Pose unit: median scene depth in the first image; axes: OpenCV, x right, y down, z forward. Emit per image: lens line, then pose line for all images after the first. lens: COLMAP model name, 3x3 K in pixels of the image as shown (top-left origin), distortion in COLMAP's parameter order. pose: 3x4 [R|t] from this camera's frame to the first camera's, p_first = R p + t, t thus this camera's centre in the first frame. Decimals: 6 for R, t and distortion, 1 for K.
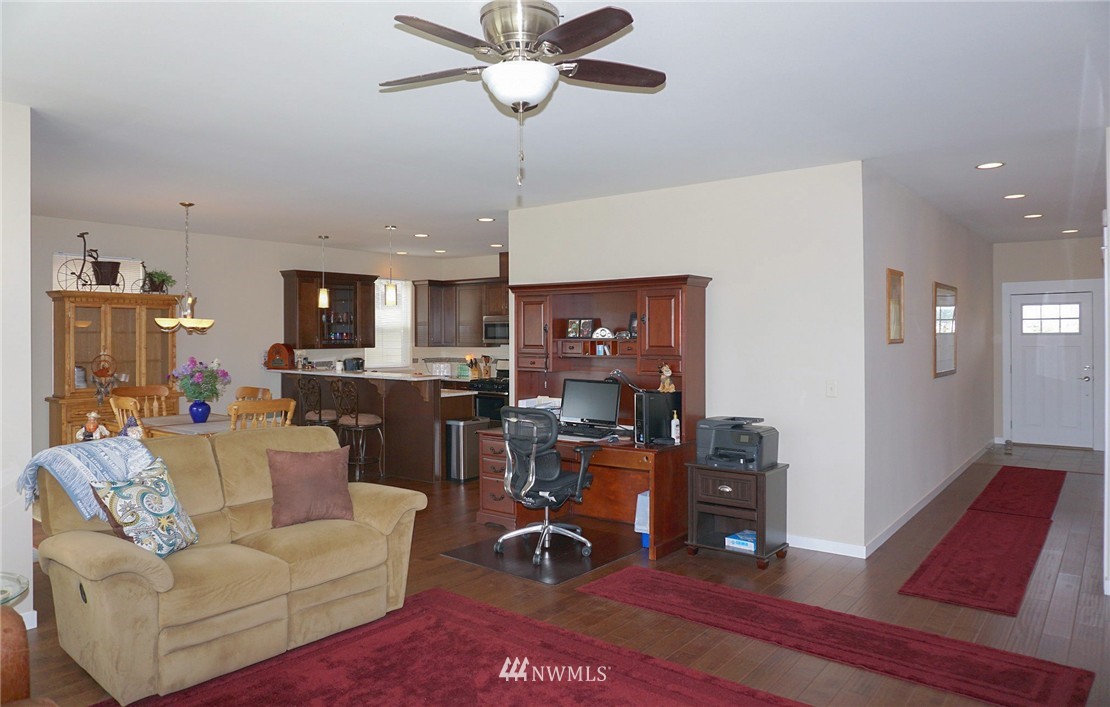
lens RADIAL K [[735.0, 0, 555.0], [0, 735.0, 353.5], [0, 0, 1]] dist [-0.046681, 0.031557]
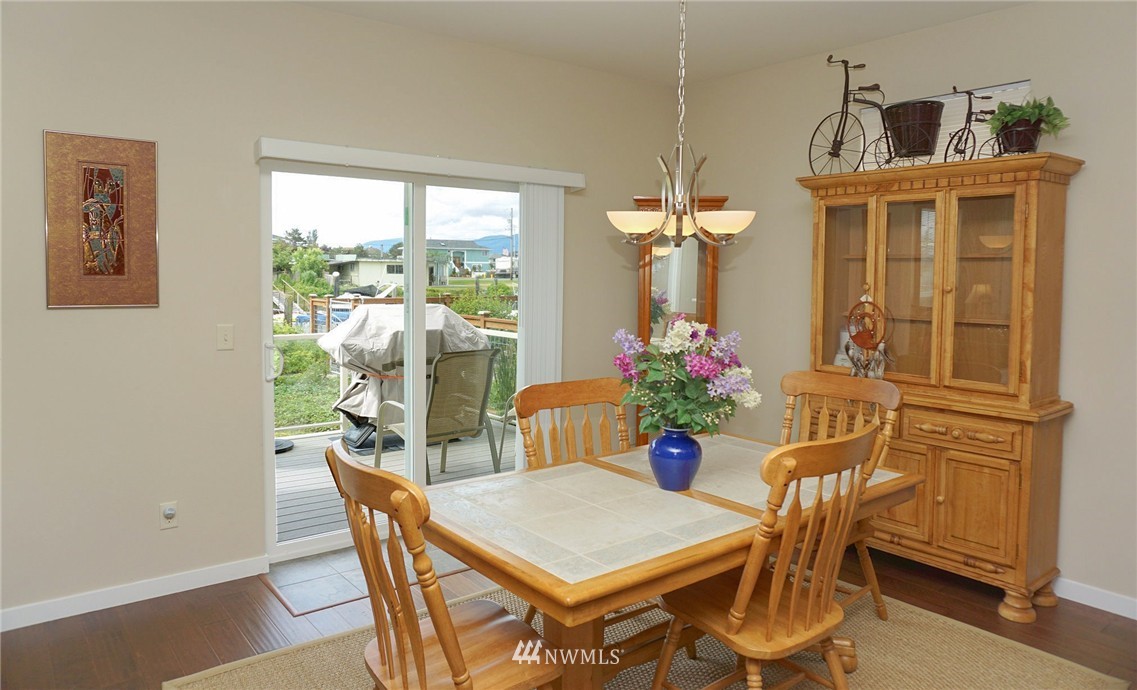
lens RADIAL K [[746.9, 0, 568.5], [0, 746.9, 345.0], [0, 0, 1]] dist [-0.043643, -0.000271]
pose [[-0.242940, 0.091174, -0.965747, -0.072486], [-0.027964, 0.994501, 0.100923, -0.011282], [0.969638, 0.051524, -0.239055, 0.722217]]
